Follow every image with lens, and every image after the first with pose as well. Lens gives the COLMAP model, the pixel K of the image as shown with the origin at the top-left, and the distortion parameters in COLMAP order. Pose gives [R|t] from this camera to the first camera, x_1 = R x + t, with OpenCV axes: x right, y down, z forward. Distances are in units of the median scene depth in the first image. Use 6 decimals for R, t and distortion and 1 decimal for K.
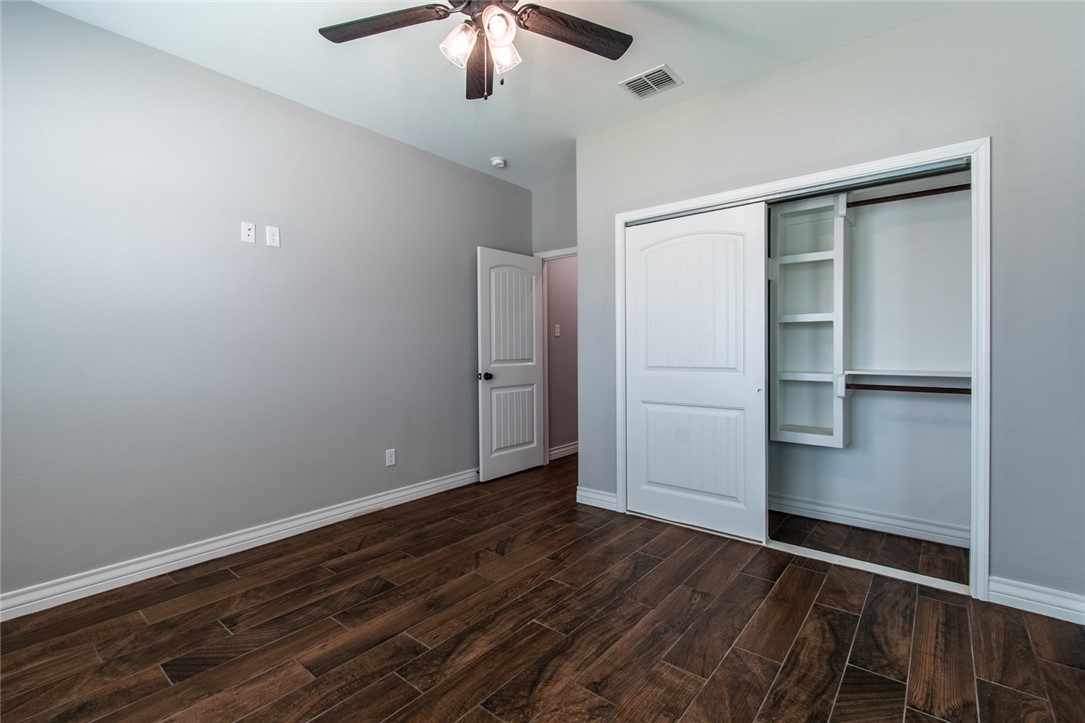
lens RADIAL K [[483.8, 0, 541.9], [0, 483.8, 361.9], [0, 0, 1]] dist [0.003844, -0.001134]
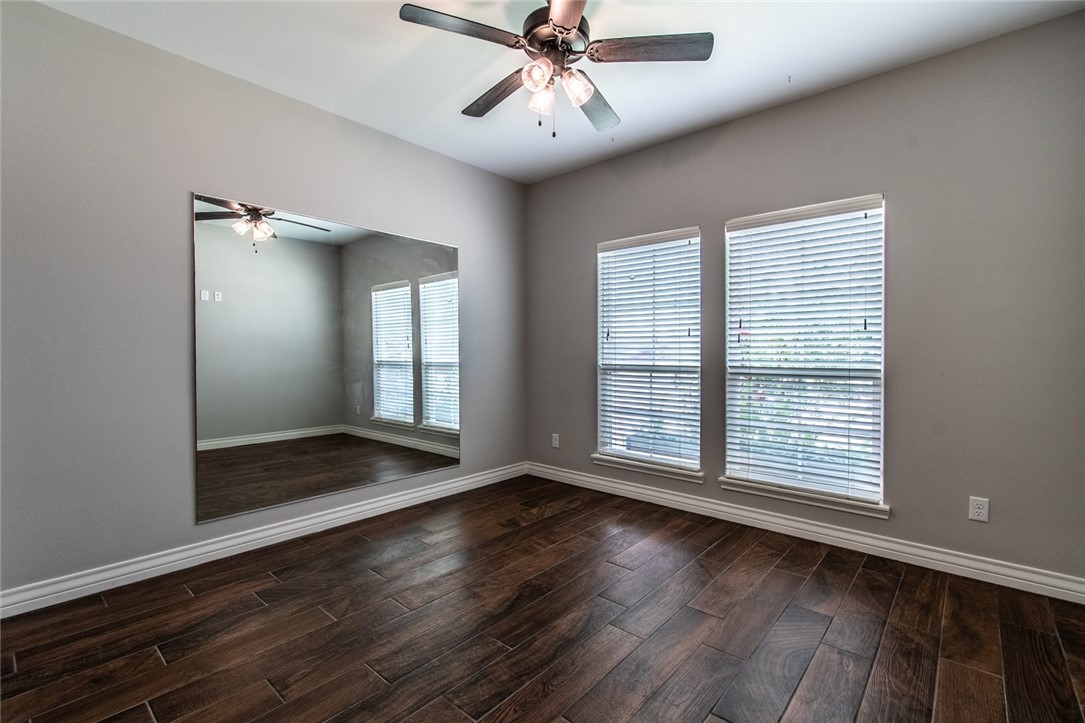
lens RADIAL K [[483.8, 0, 542.0], [0, 483.8, 359.0], [0, 0, 1]] dist [0.003844, -0.001134]
pose [[-0.999509, 0.006538, 0.030644, -0.104680], [0.007488, 0.999492, 0.030983, -0.041893], [-0.030426, 0.031197, -0.999050, 1.892453]]
